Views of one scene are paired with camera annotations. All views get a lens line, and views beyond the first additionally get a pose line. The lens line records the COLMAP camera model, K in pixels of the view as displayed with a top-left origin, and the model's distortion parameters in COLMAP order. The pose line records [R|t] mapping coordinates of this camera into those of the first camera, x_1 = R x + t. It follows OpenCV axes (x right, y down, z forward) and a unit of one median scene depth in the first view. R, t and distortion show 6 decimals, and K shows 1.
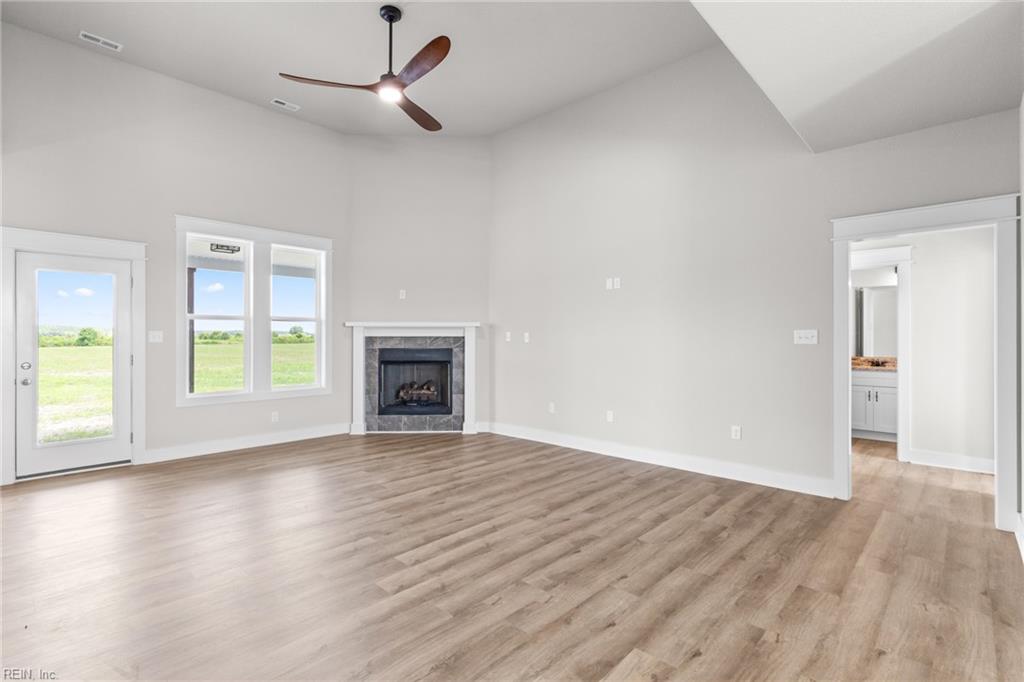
lens RADIAL K [[484.7, 0, 503.3], [0, 484.7, 330.4], [0, 0, 1]] dist [-0.008481, 0.003557]
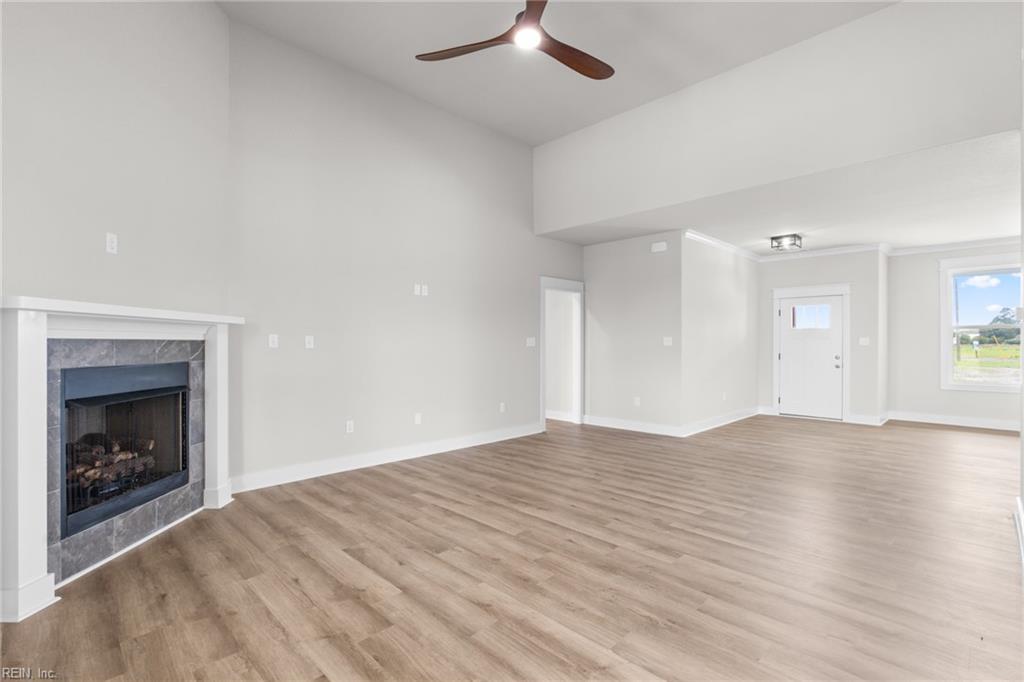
lens RADIAL K [[484.7, 0, 510.4], [0, 484.7, 340.6], [0, 0, 1]] dist [-0.008481, 0.003557]
pose [[0.013848, 0.005147, 0.999891, -0.671309], [-0.014068, 0.999889, -0.004952, 0.011395], [-0.999805, -0.013998, 0.013919, 0.660983]]
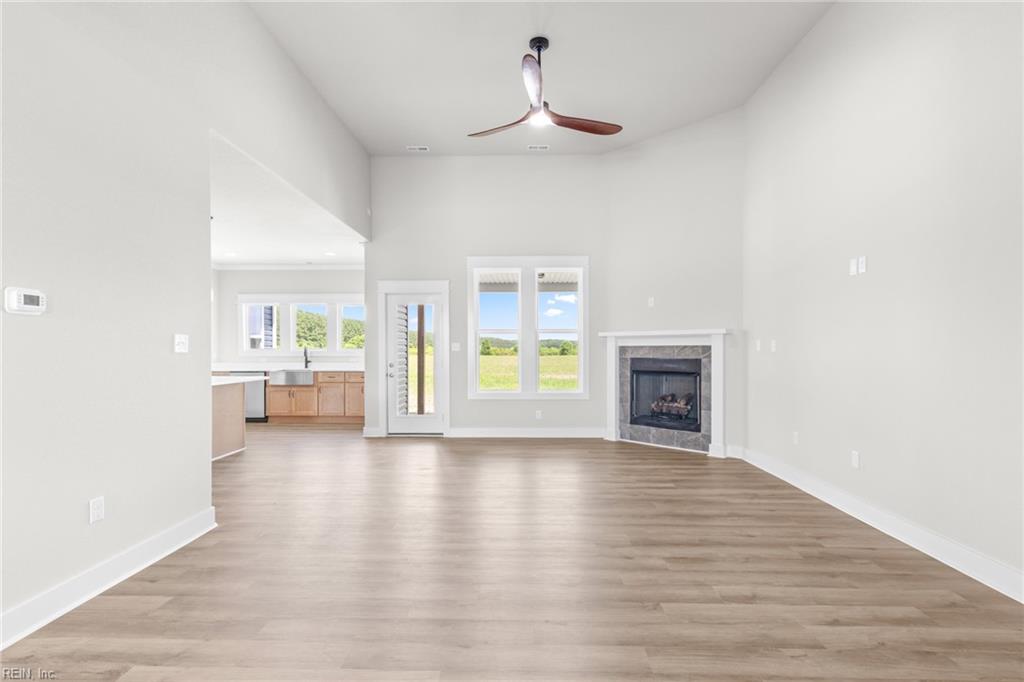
lens RADIAL K [[484.7, 0, 511.4], [0, 484.7, 348.5], [0, 0, 1]] dist [-0.008481, 0.003557]
pose [[0.670429, -0.002360, -0.741970, 0.336730], [0.013226, 0.999874, 0.008771, 0.006063], [0.741856, -0.015693, 0.670376, 0.150602]]
